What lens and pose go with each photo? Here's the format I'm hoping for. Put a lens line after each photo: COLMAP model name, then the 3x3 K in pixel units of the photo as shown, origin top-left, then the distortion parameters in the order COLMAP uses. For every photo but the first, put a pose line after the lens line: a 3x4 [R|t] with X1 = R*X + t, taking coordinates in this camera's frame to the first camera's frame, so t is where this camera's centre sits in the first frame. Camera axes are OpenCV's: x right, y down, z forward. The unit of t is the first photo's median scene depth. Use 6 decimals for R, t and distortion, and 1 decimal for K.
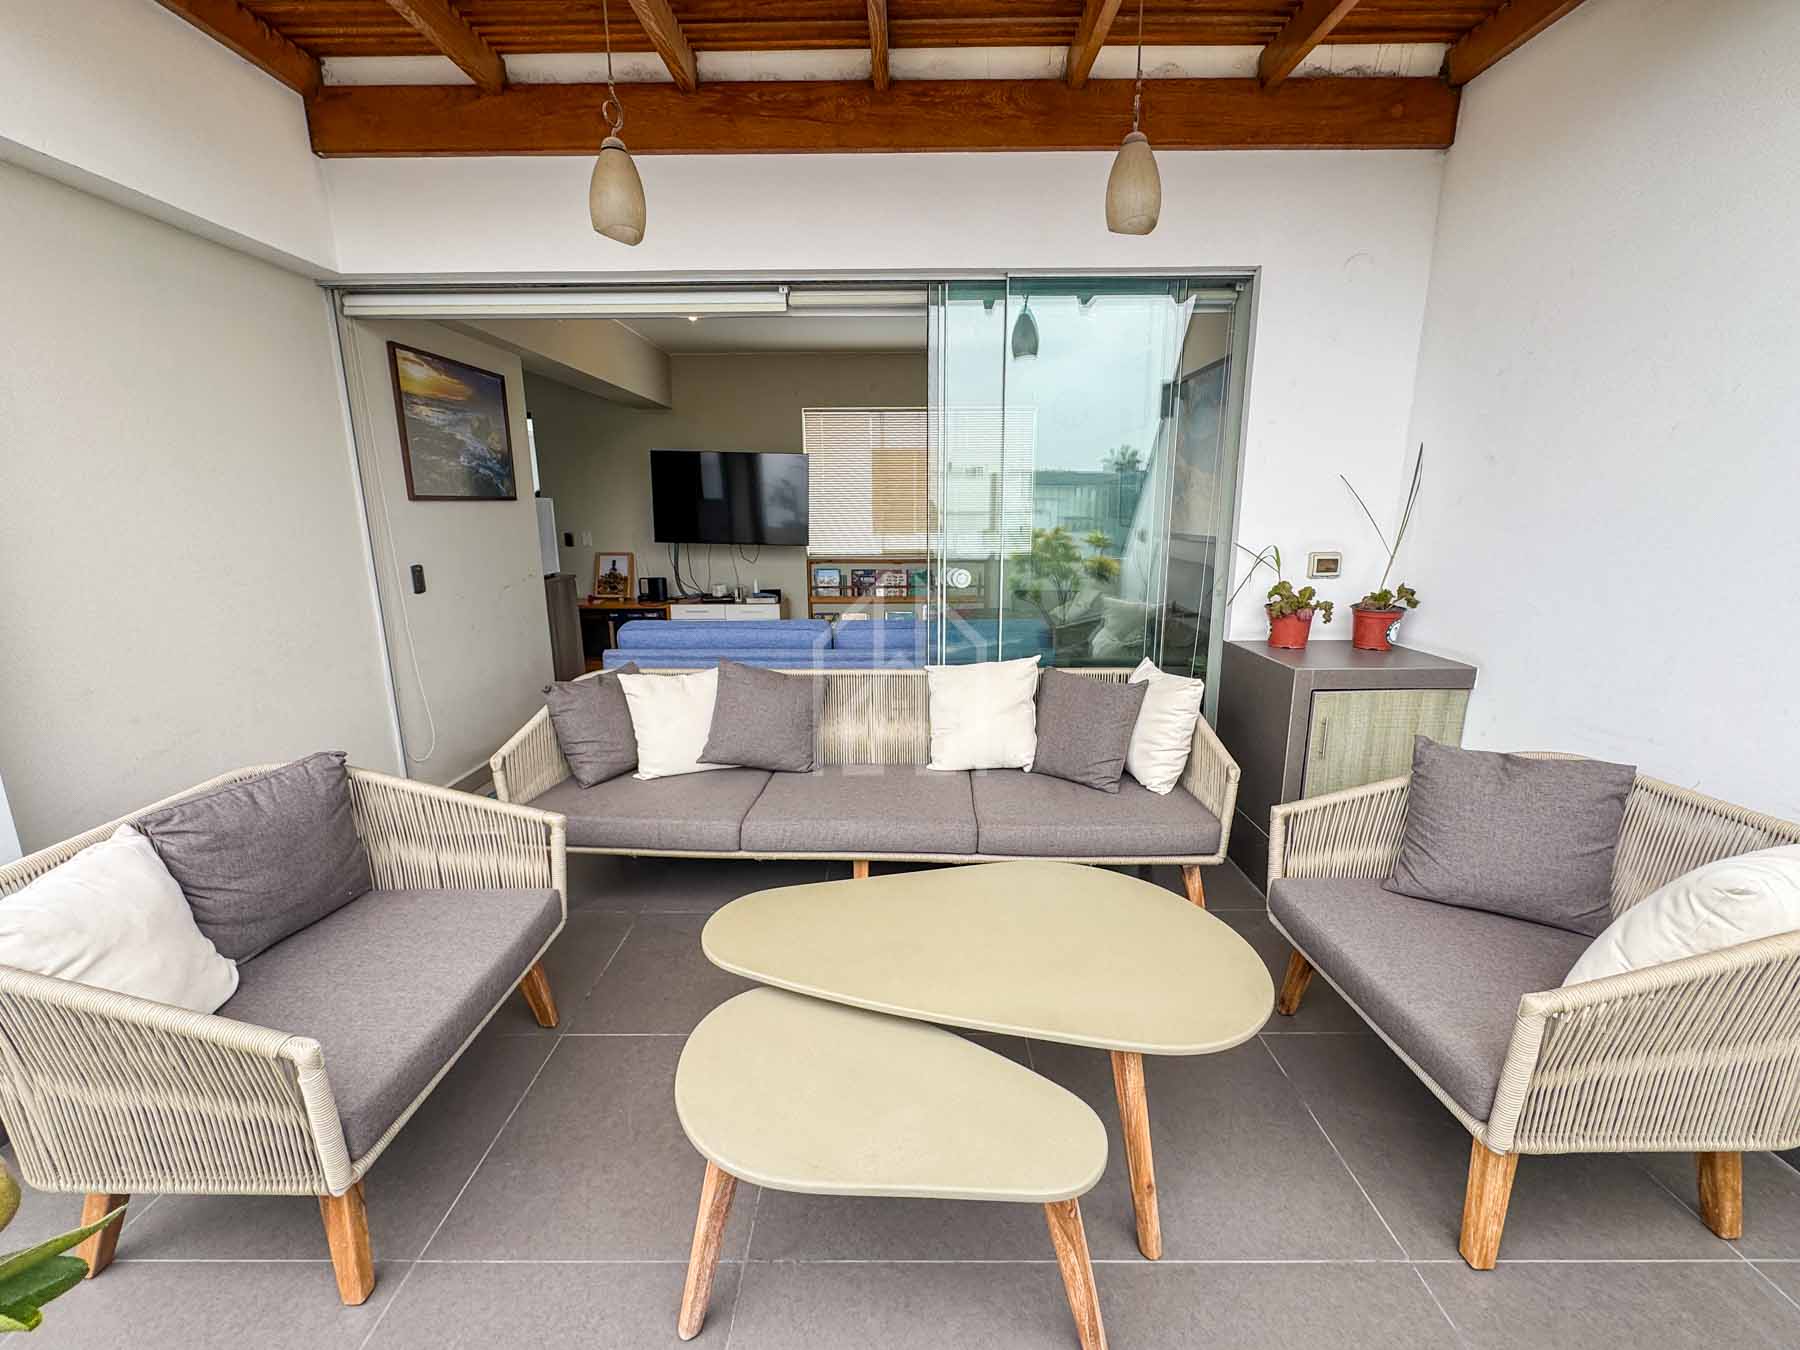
lens RADIAL K [[755.4, 0, 900.0], [0, 755.4, 675.0], [0, 0, 1]] dist [-0.005633, 0.000067]
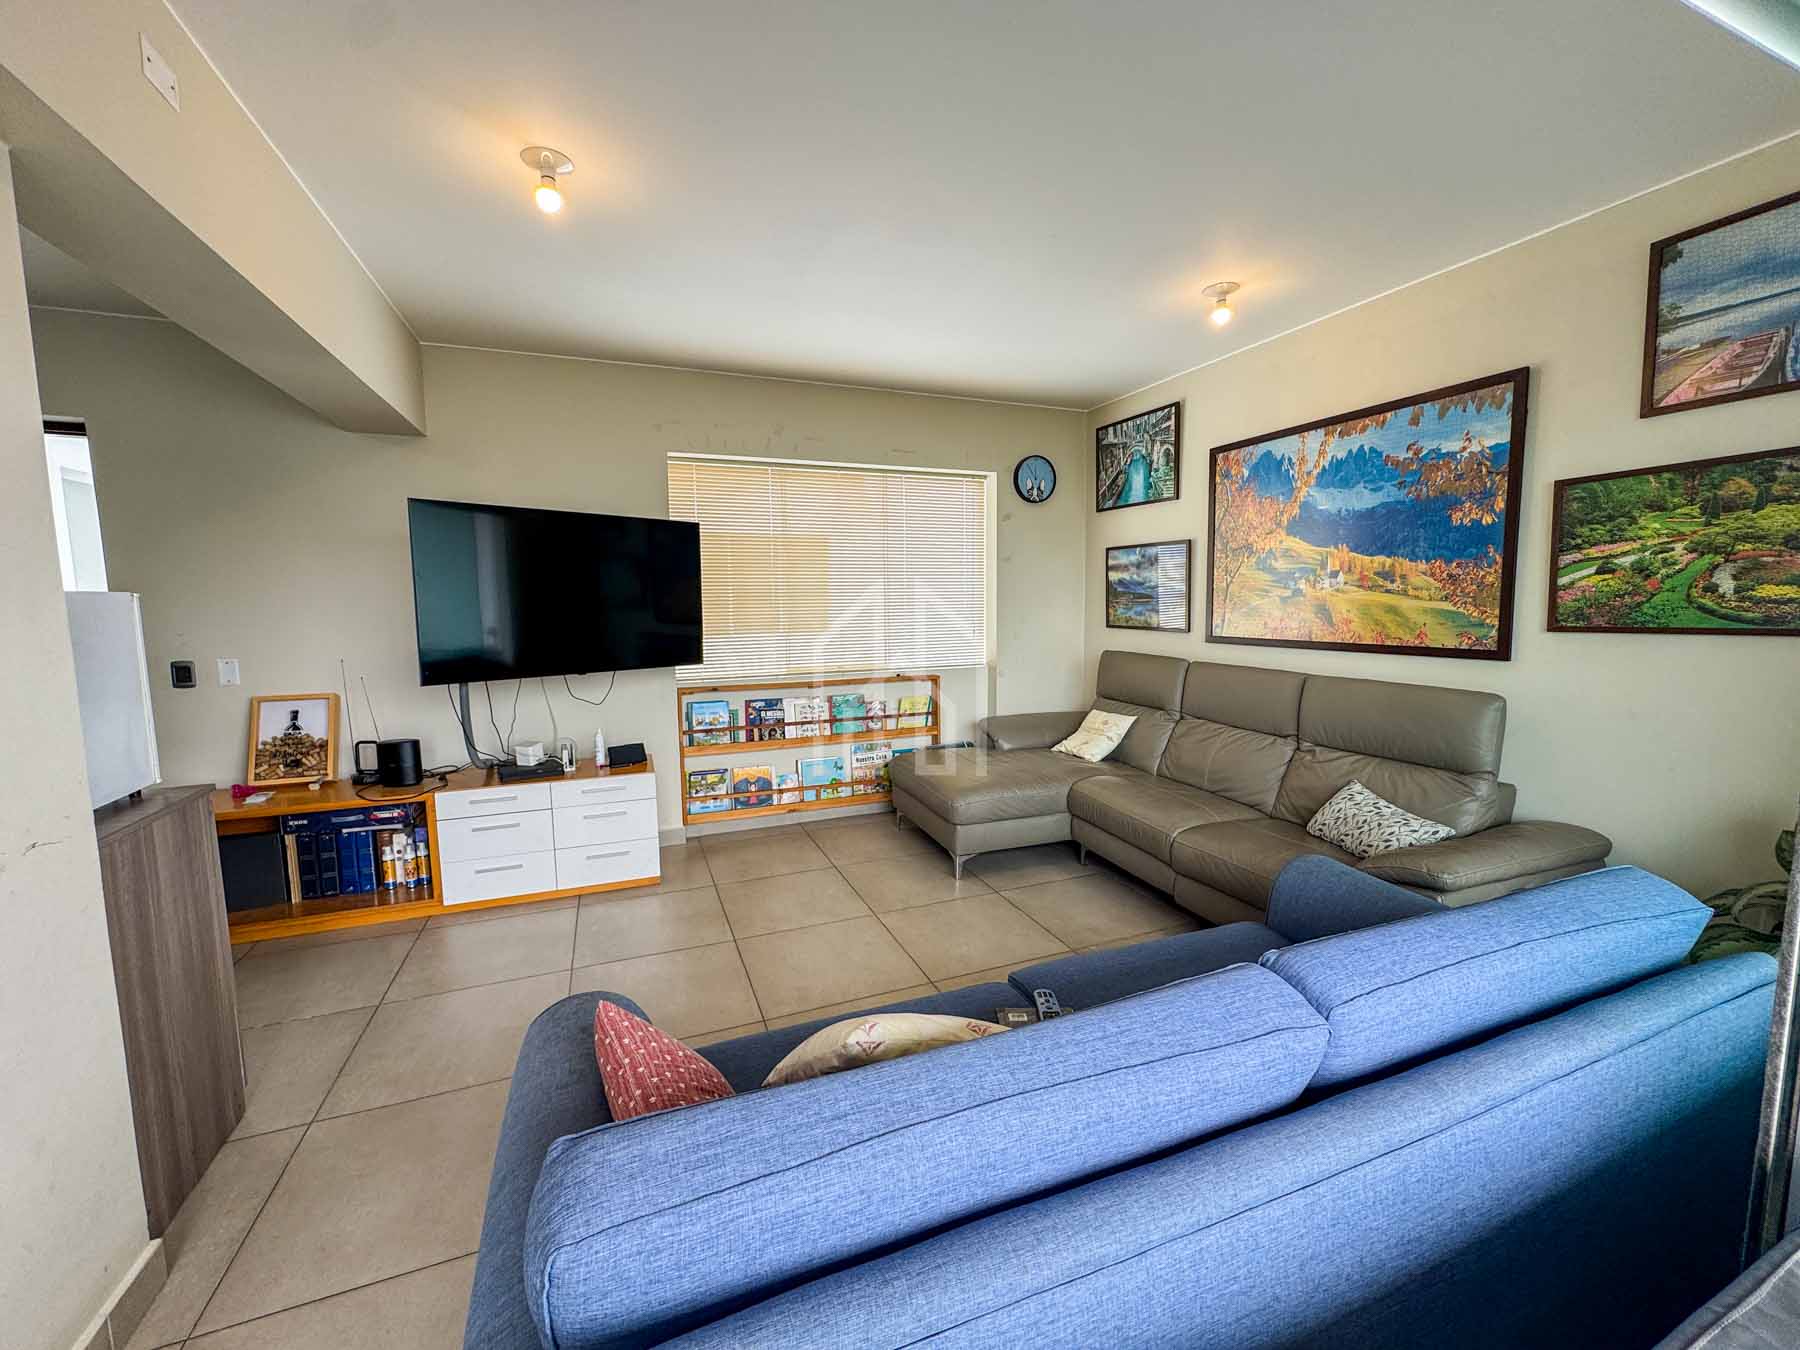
lens RADIAL K [[723.6, 0, 900.4], [0, 723.6, 672.1], [0, 0, 1]] dist [-0.003206, 0.000215]
pose [[0.927422, -0.042992, 0.371537, -0.376859], [0.084743, 0.991692, -0.096781, -0.203301], [-0.364290, 0.121242, 0.923360, 0.826744]]
